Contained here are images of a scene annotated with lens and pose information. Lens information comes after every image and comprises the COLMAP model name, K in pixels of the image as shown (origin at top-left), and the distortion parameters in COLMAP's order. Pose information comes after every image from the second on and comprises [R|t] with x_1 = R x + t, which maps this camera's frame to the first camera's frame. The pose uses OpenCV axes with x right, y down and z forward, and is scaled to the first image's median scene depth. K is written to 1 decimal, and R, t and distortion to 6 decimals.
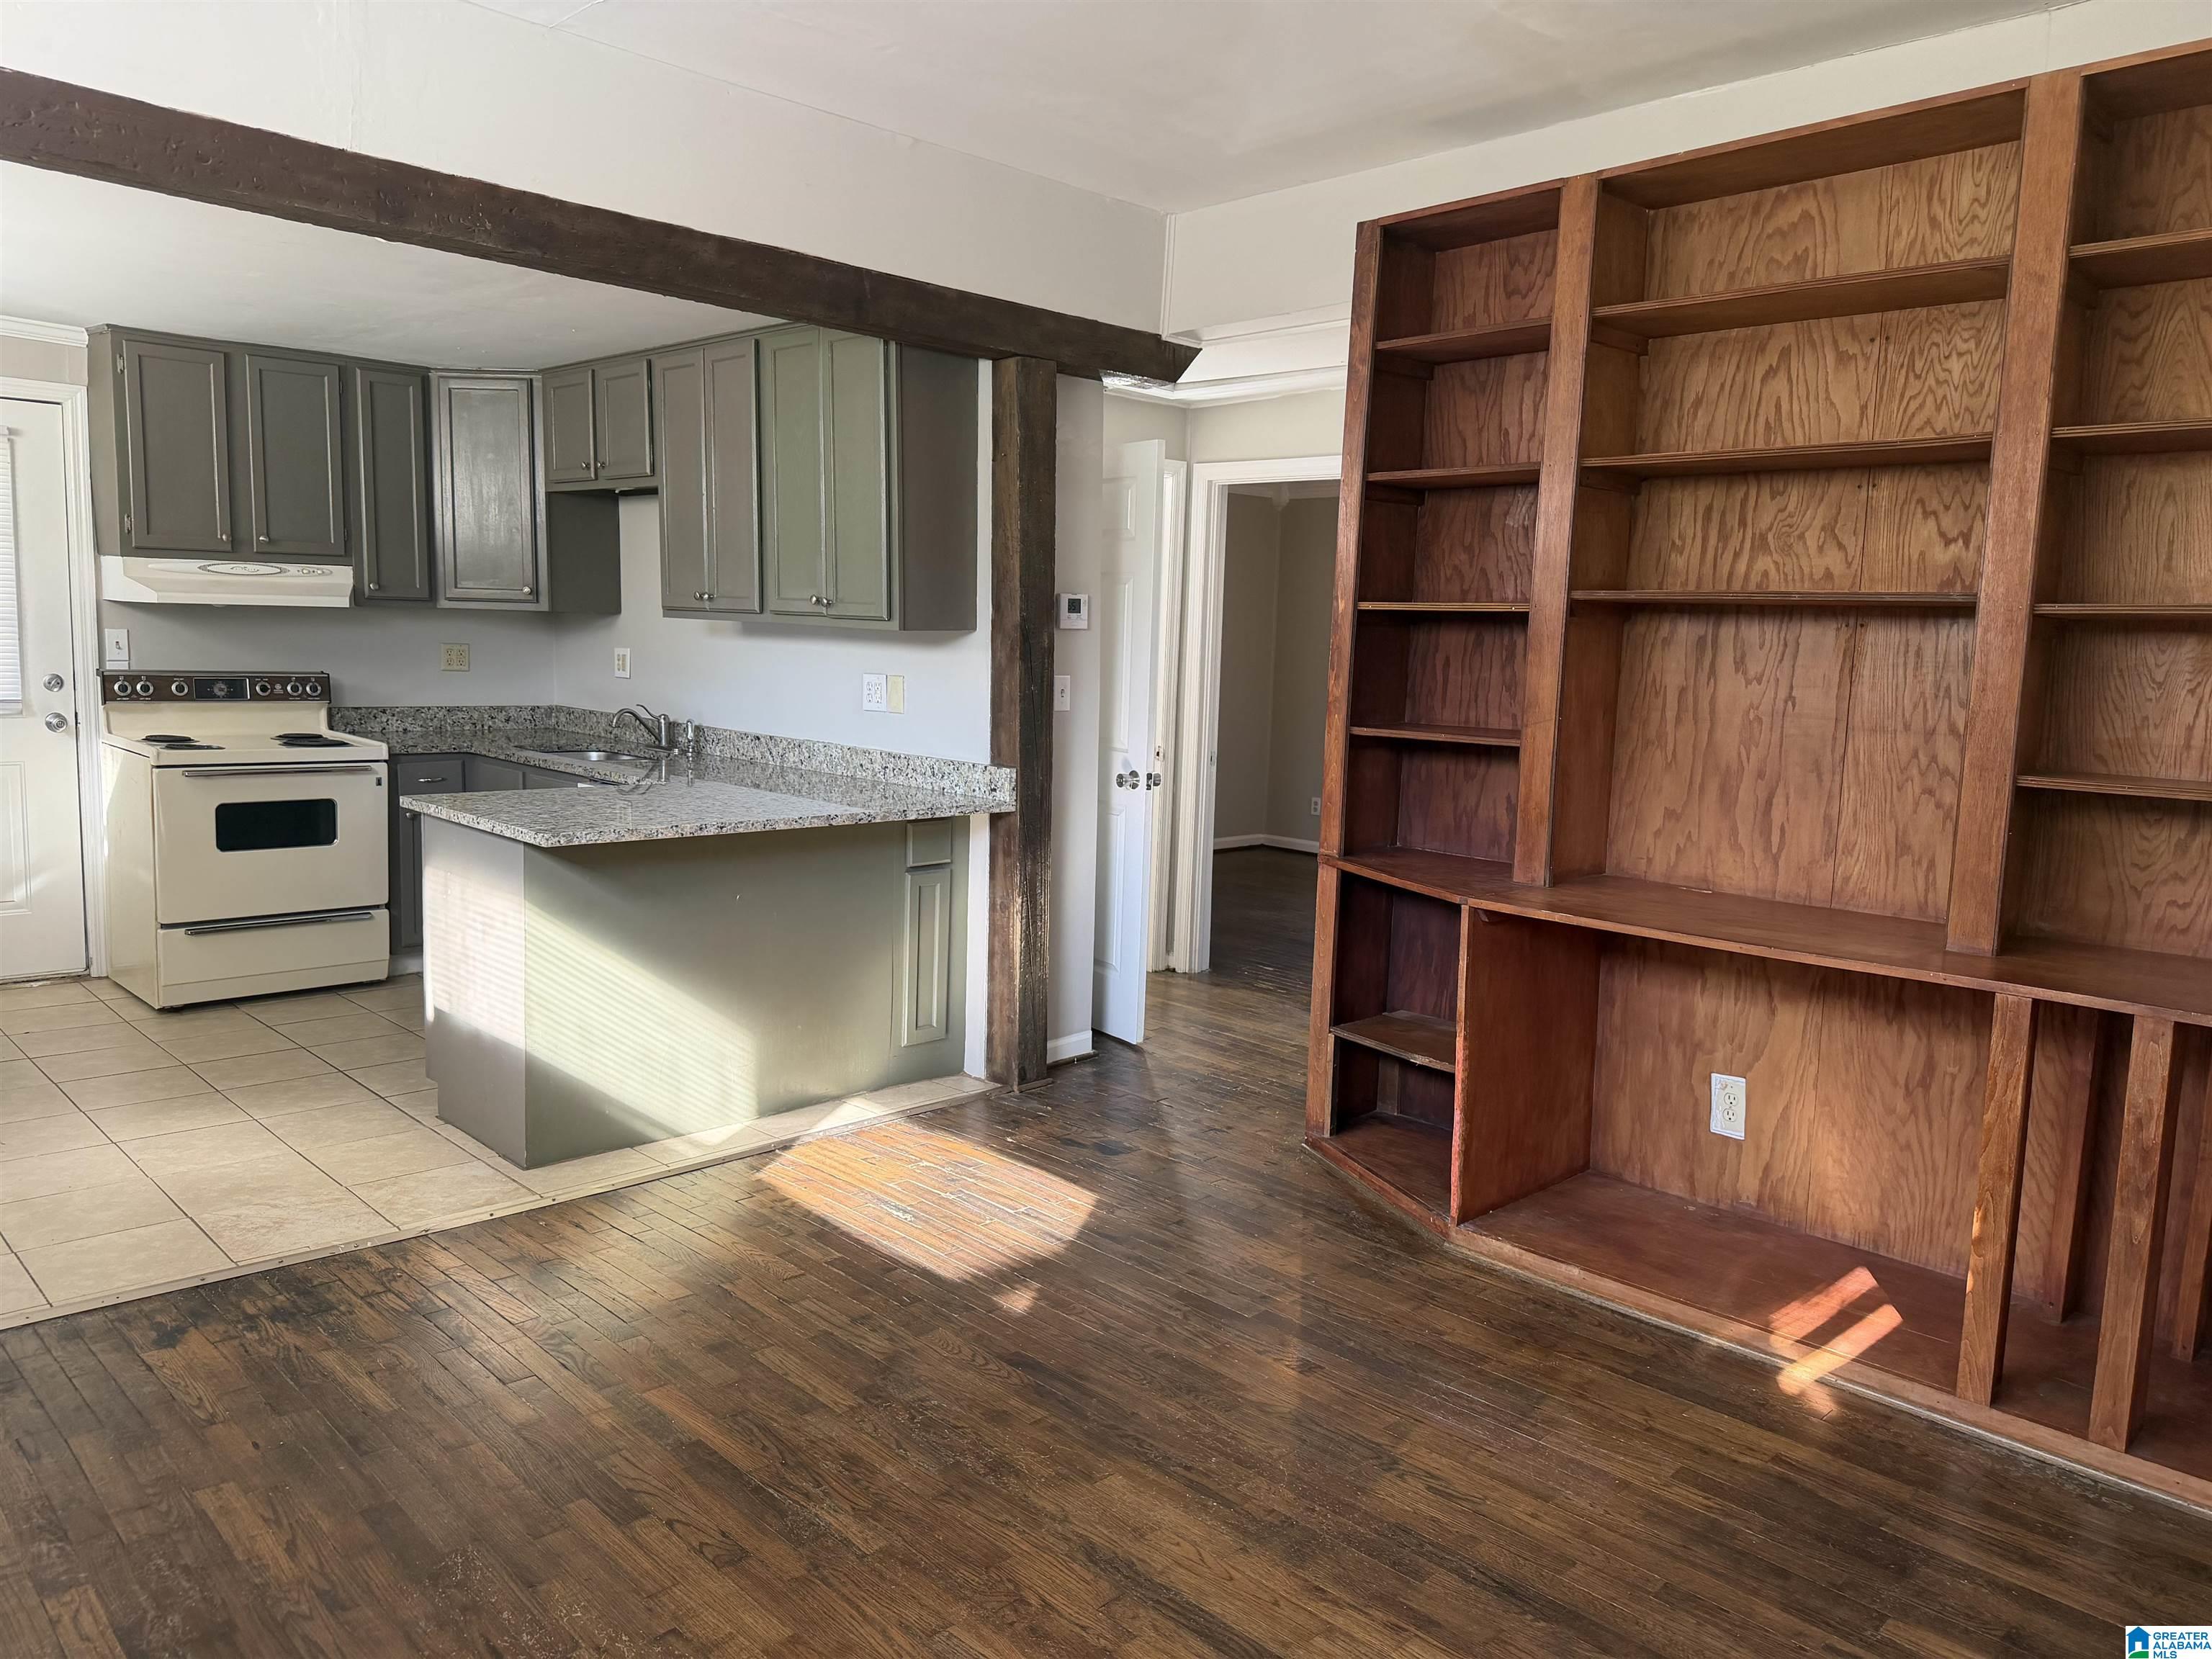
lens RADIAL K [[1561.3, 0, 1106.9], [0, 1561.3, 836.0], [0, 0, 1]] dist [0.000908, -0.004216]
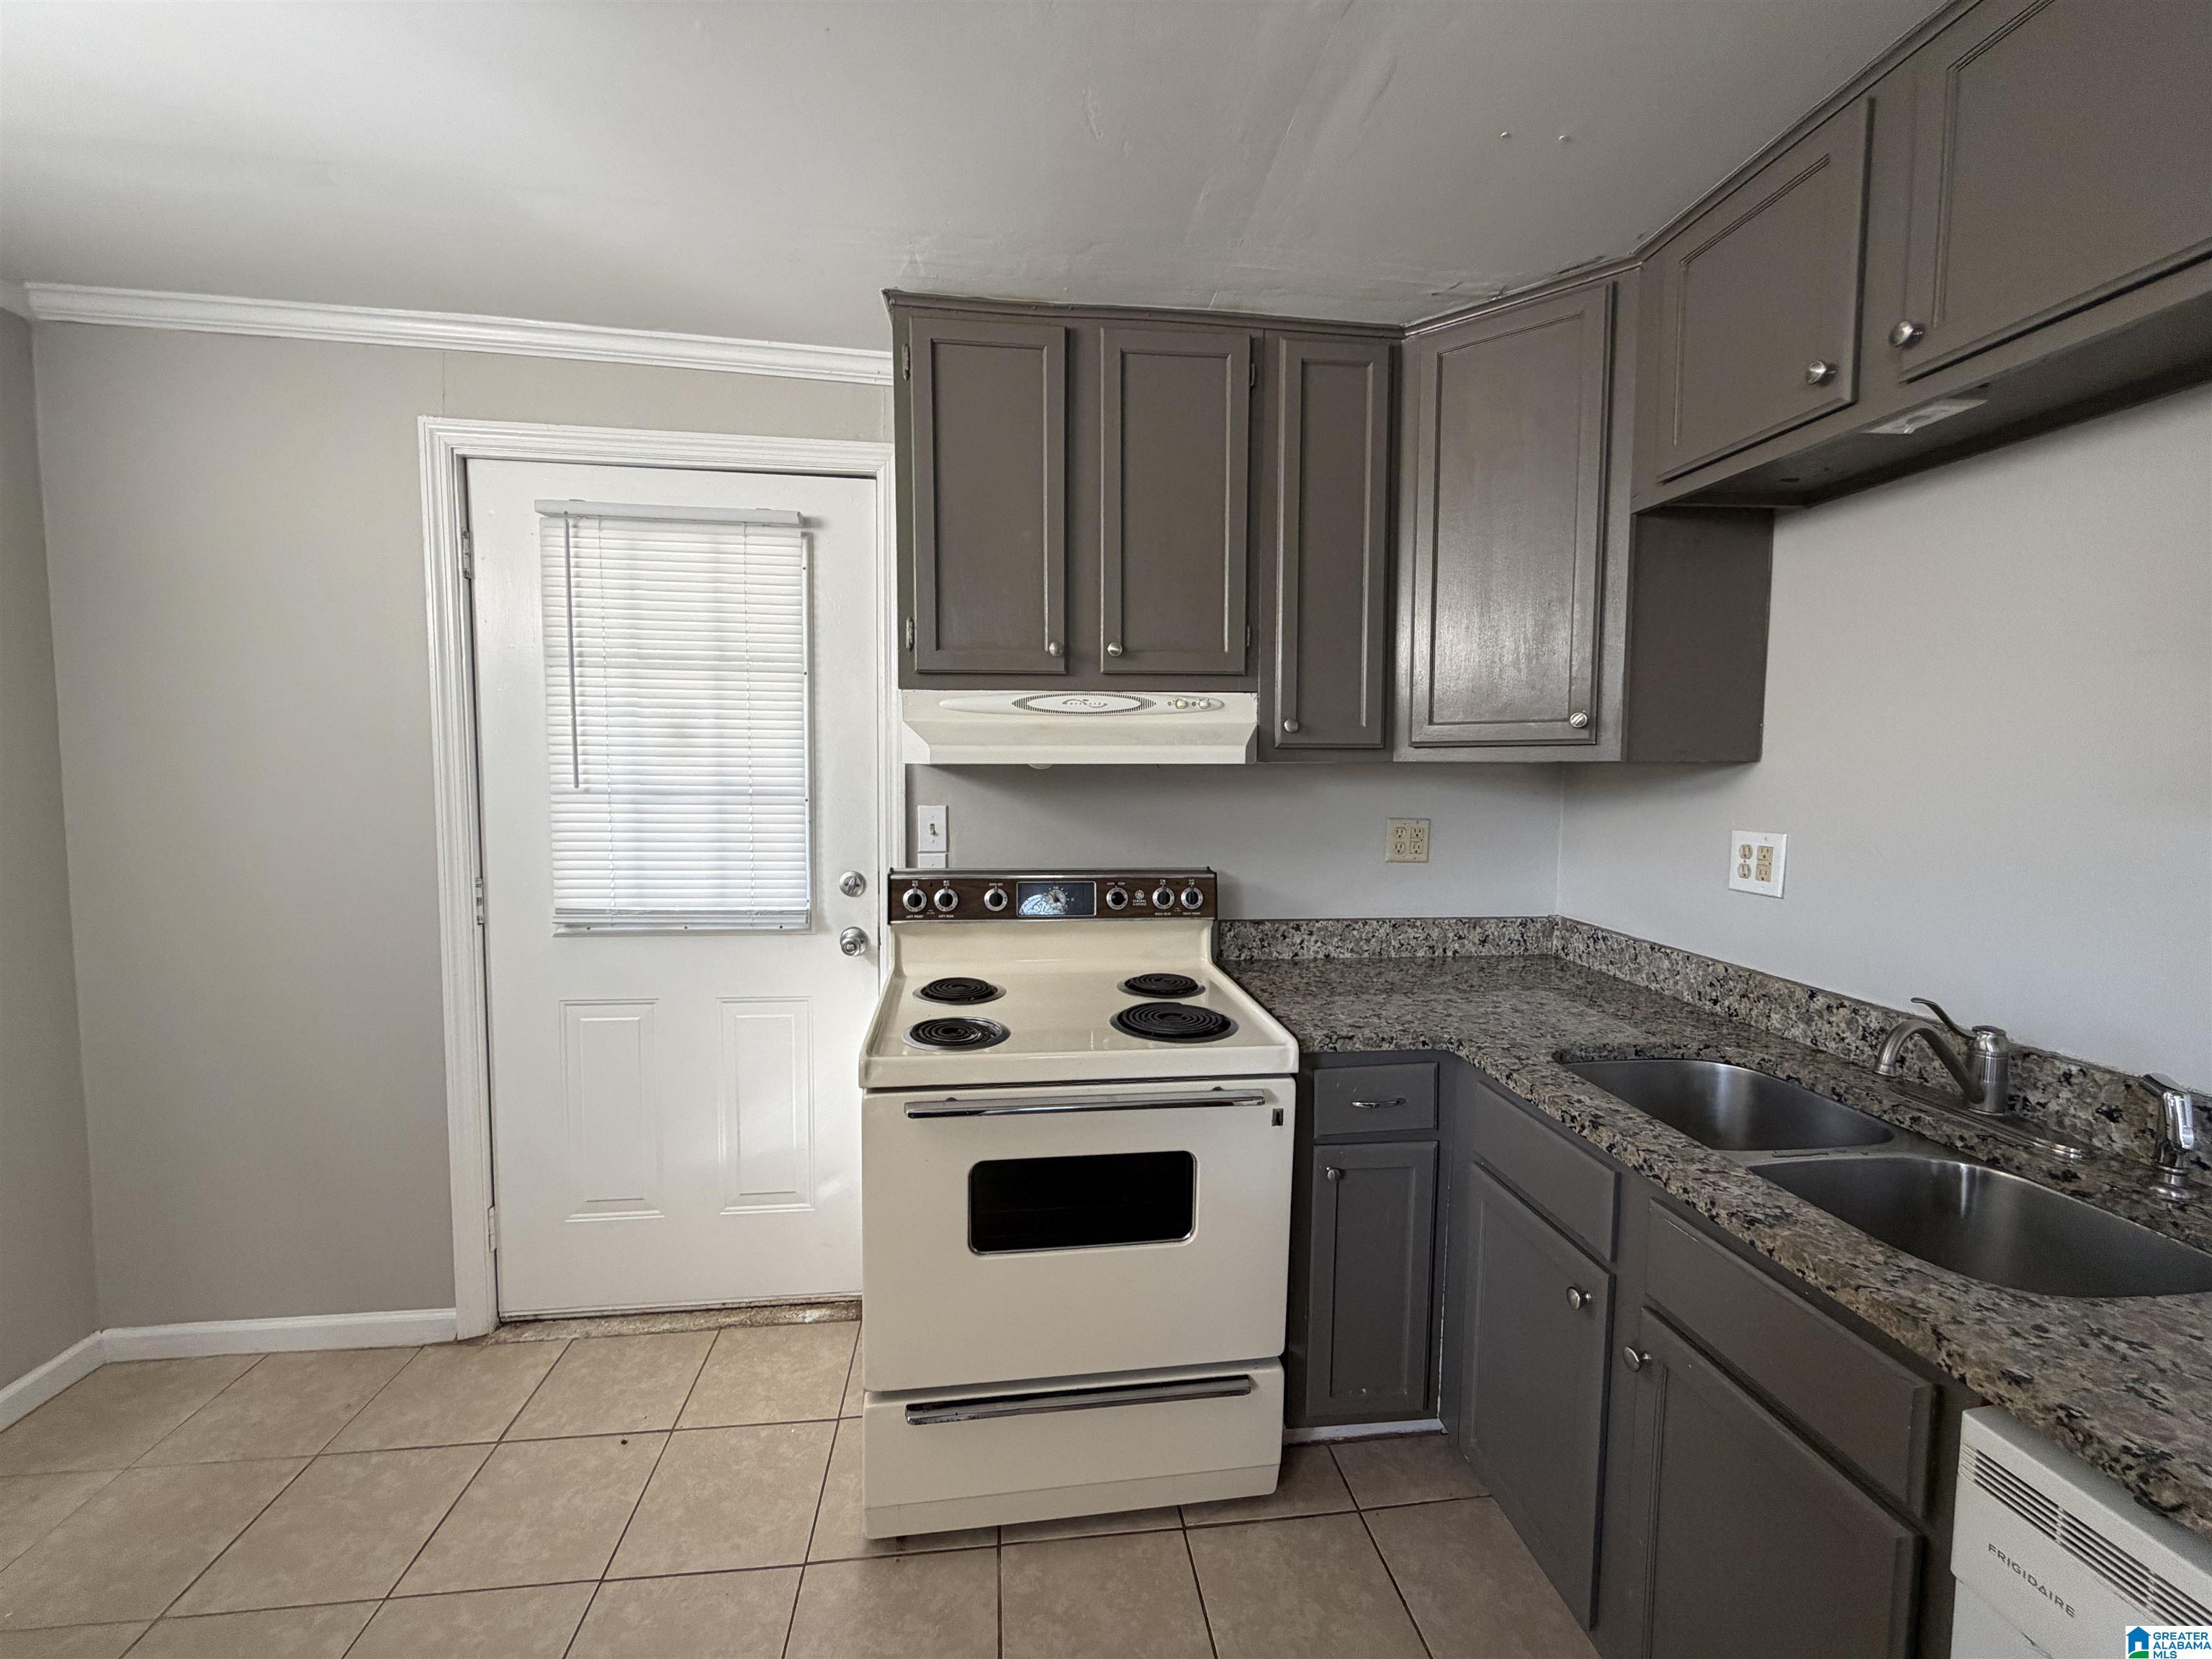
lens RADIAL K [[888.1, 0, 1104.2], [0, 888.1, 831.8], [0, 0, 1]] dist [-0.000829, -0.000046]
pose [[0.795072, 0.017491, -0.606262, -0.340241], [-0.060142, 0.996931, -0.050110, -0.105635], [0.603525, 0.076303, 0.793684, 0.734672]]
